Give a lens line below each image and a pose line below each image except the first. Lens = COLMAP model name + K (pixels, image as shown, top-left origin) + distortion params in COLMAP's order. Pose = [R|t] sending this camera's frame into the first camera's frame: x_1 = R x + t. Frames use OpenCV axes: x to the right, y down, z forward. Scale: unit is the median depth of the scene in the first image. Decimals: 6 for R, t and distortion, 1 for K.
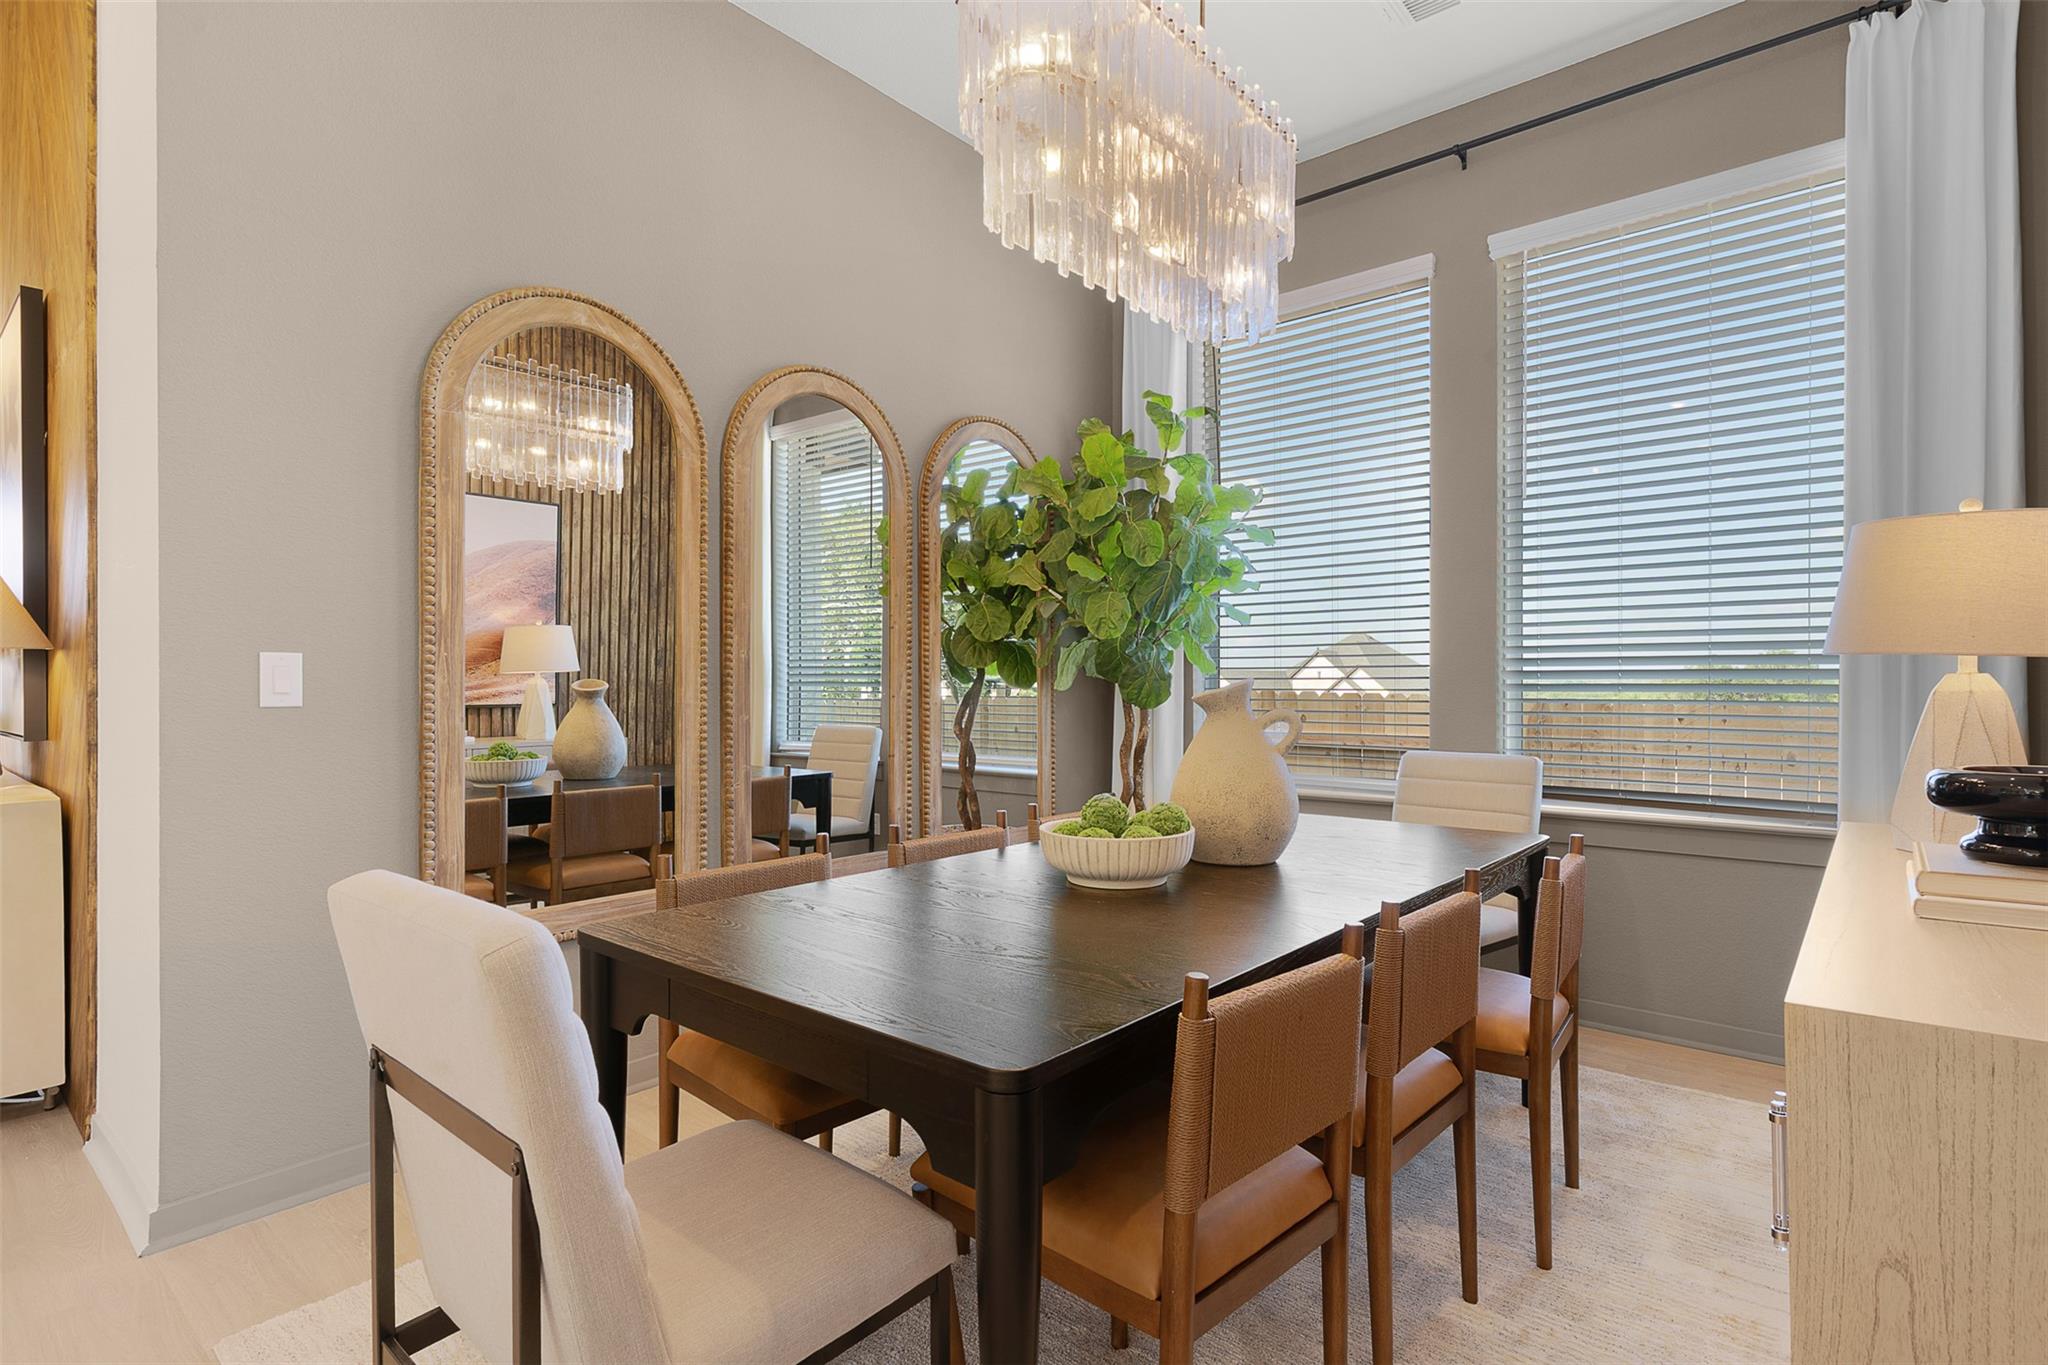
lens RADIAL K [[1007.3, 0, 1024.0], [0, 1007.3, 682.5], [0, 0, 1]] dist [0.001040, -0.000190]
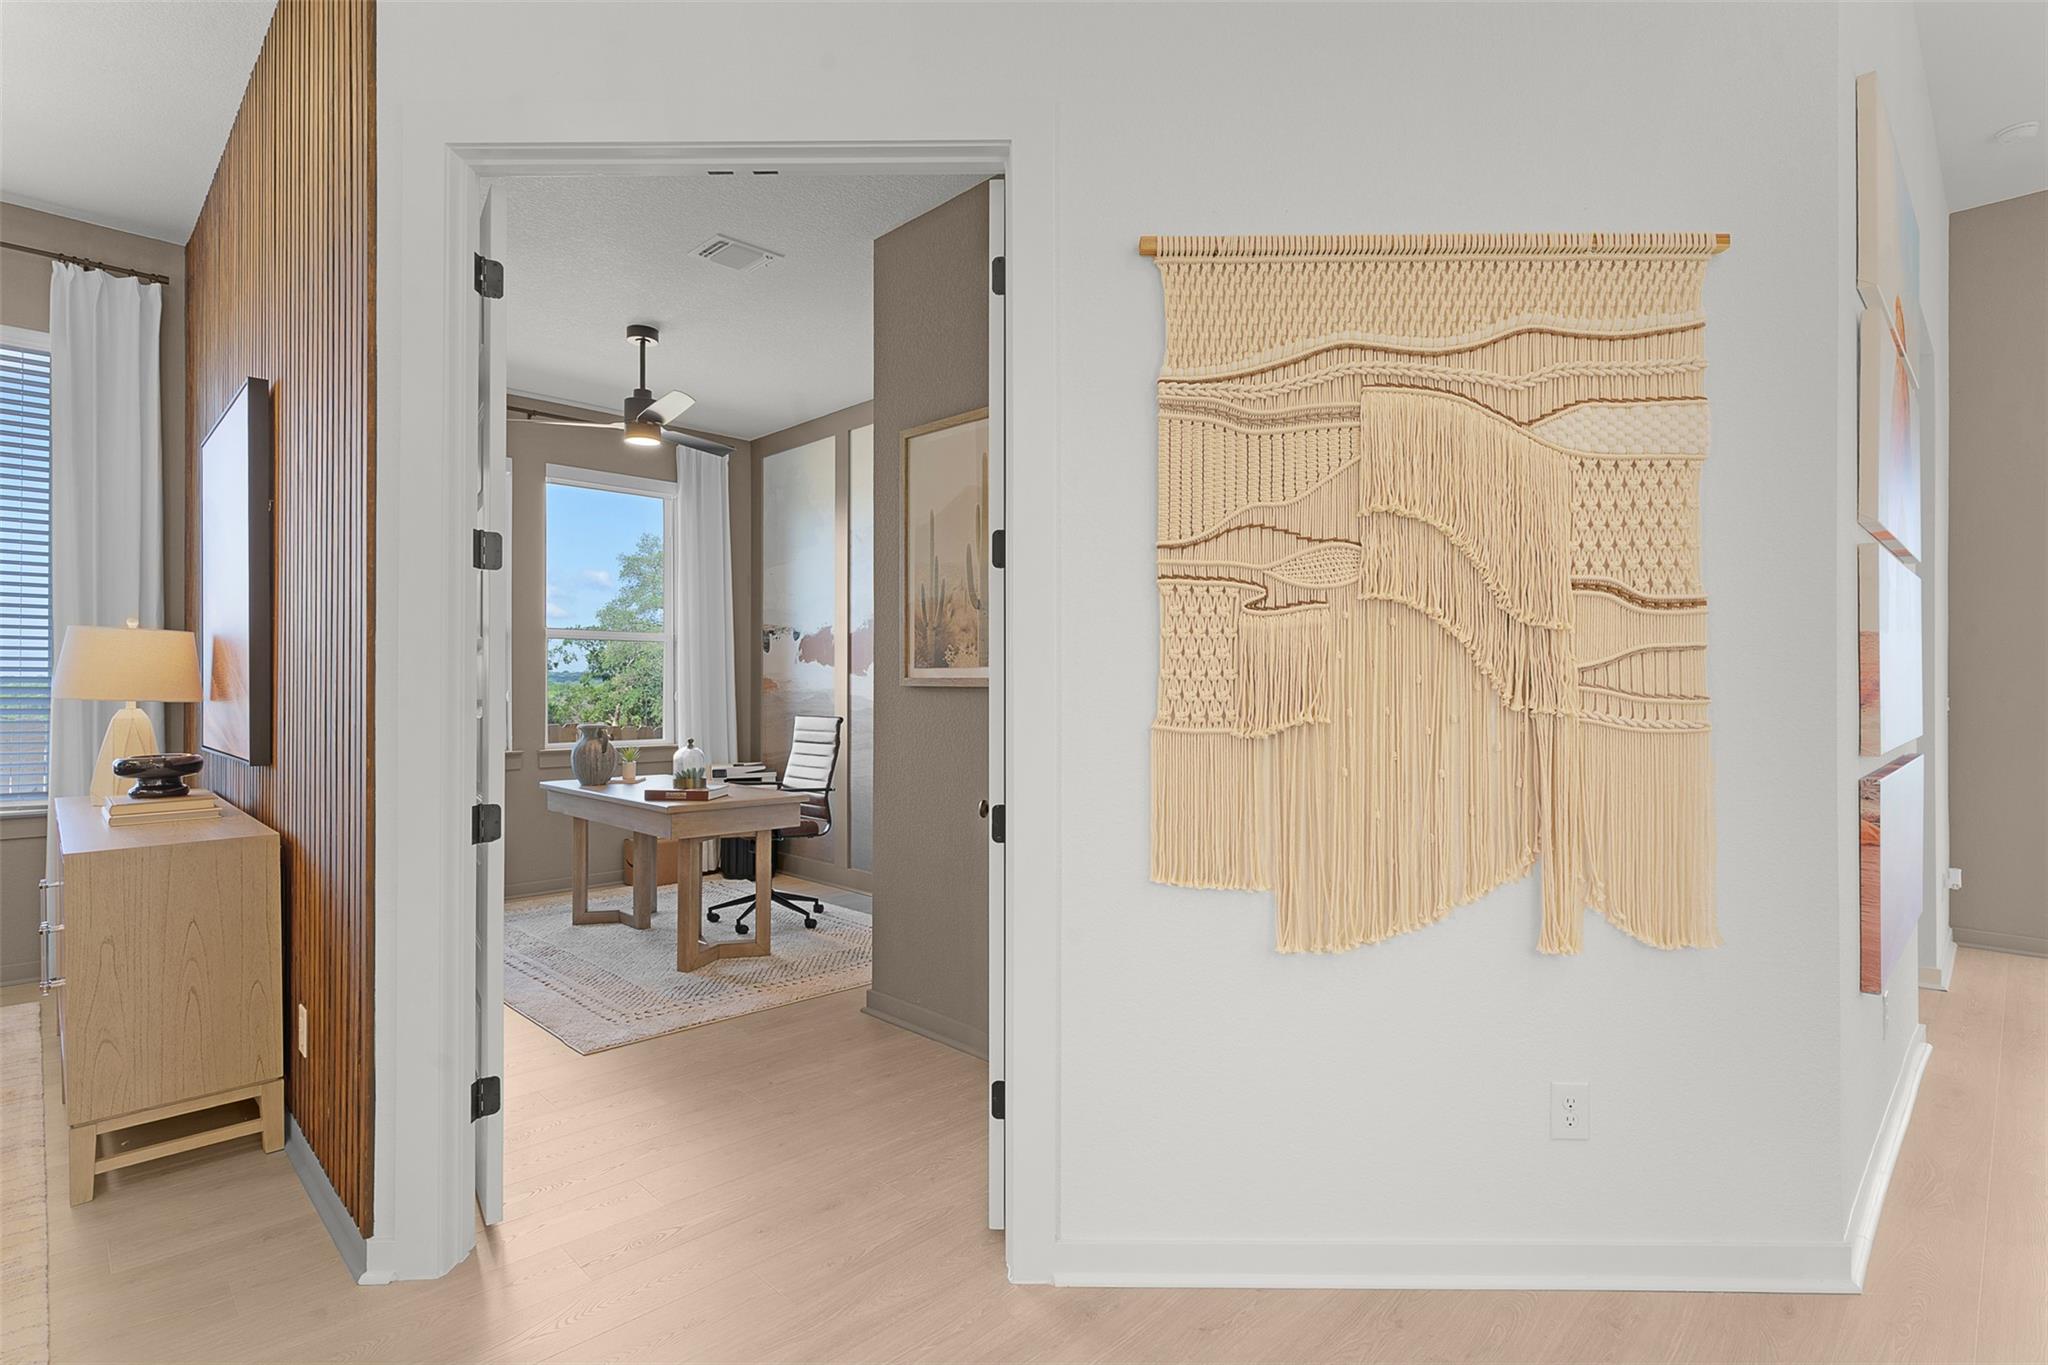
lens RADIAL K [[1007.3, 0, 1024.0], [0, 1007.3, 682.5], [0, 0, 1]] dist [0.001040, -0.000190]
pose [[0.085493, 0.003484, 0.996333, -1.042520], [-0.003892, 0.999987, -0.003163, -0.075477], [-0.996331, -0.003608, 0.085505, -1.077620]]
